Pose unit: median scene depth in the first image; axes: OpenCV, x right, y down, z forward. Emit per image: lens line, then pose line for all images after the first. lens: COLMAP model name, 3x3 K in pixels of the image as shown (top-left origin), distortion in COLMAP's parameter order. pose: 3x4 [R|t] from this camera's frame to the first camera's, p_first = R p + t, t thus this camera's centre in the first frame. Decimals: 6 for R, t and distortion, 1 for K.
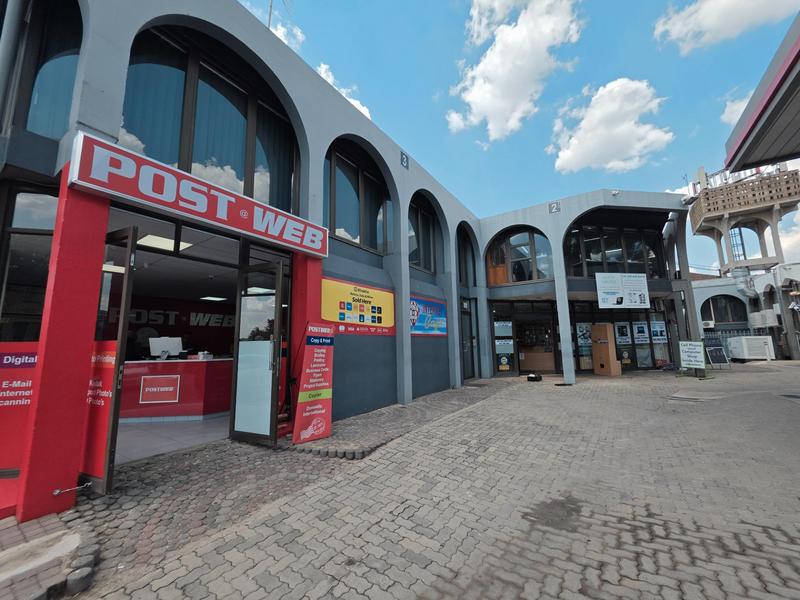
lens RADIAL K [[322.7, 0, 400.2], [0, 322.7, 298.8], [0, 0, 1]] dist [0.003166, 0.001099]
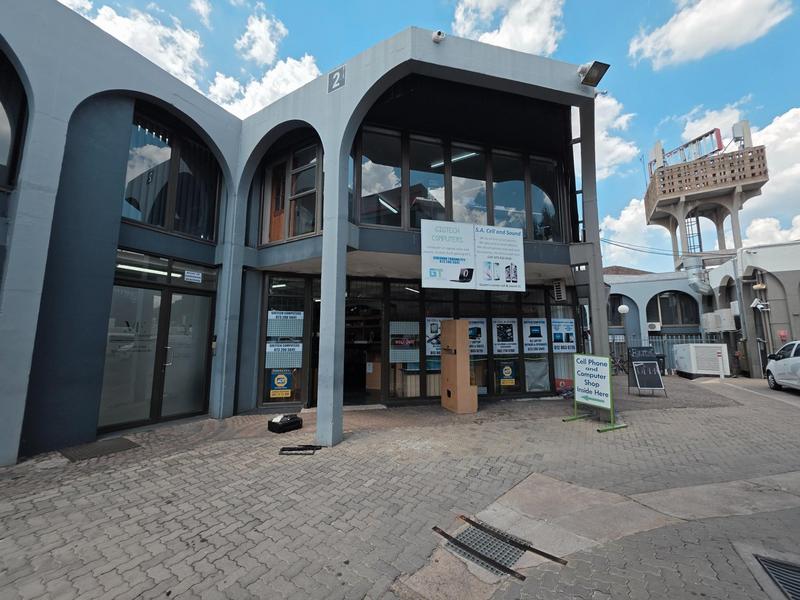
lens RADIAL K [[322.7, 0, 401.5], [0, 322.7, 299.8], [0, 0, 1]] dist [0.003166, 0.001099]
pose [[0.997250, 0.030913, 0.067351, 0.338517], [-0.031945, 0.999387, 0.014295, 0.026172], [-0.066868, -0.016407, 0.997627, 0.303251]]
